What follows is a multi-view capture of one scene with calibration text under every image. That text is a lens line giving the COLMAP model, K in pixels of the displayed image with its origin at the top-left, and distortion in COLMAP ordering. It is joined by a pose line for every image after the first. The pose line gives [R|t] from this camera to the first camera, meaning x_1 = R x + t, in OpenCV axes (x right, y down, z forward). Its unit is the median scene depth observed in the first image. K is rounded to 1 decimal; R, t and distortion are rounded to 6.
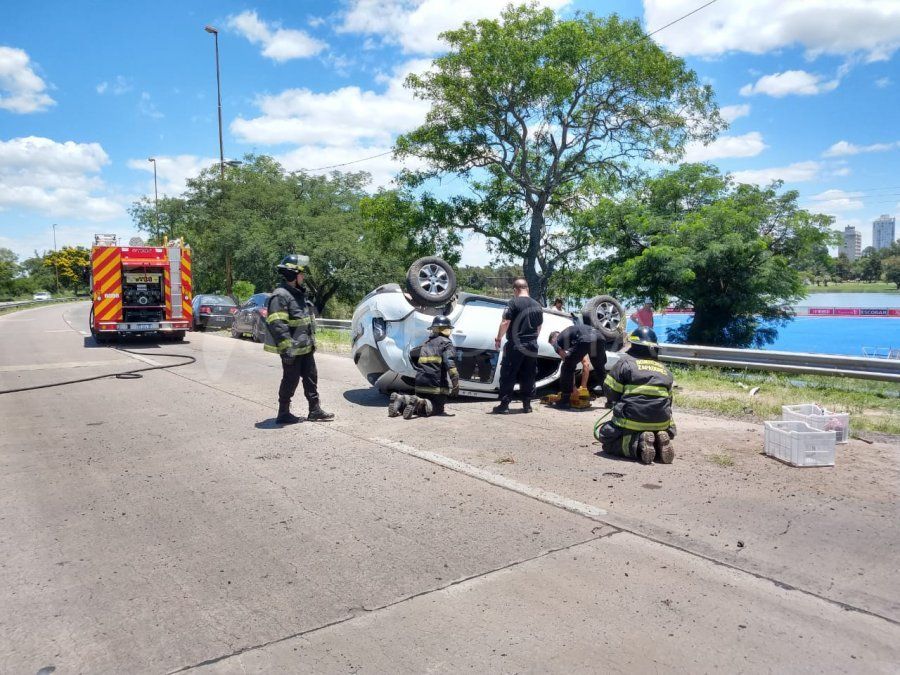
lens RADIAL K [[684.7, 0, 475.5], [0, 684.7, 336.7], [0, 0, 1]] dist [0.151403, -0.243649]
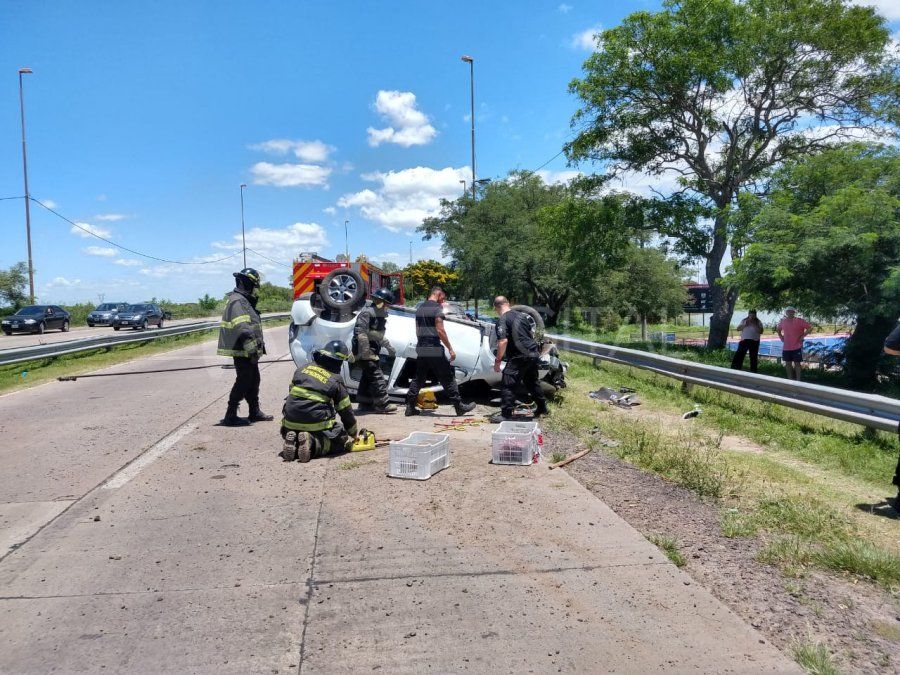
lens RADIAL K [[696.5, 0, 450.0], [0, 696.5, 337.5], [0, 0, 1]] dist [0.153361, -0.165911]
pose [[0.873342, 0.024973, -0.486467, 0.294492], [-0.028770, 0.999586, -0.000334, -0.004360], [0.486258, 0.014287, 0.873699, 0.046941]]
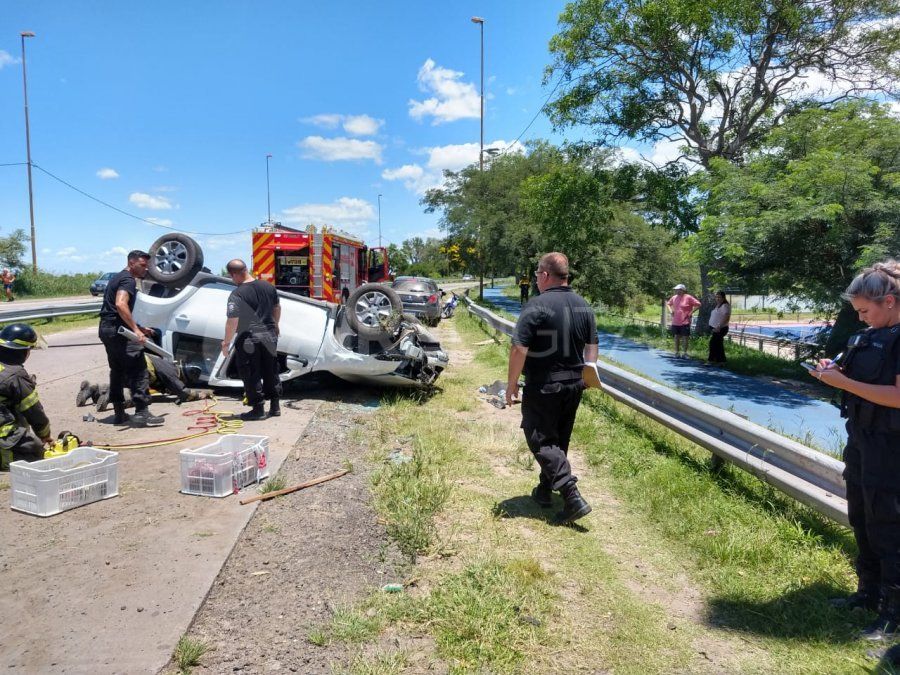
lens RADIAL K [[696.5, 0, 450.0], [0, 696.5, 337.5], [0, 0, 1]] dist [0.153361, -0.165911]
pose [[0.840978, 0.062117, -0.537492, 0.360199], [-0.050796, 0.998065, 0.035867, -0.013660], [0.538680, -0.002861, 0.842506, 0.179699]]
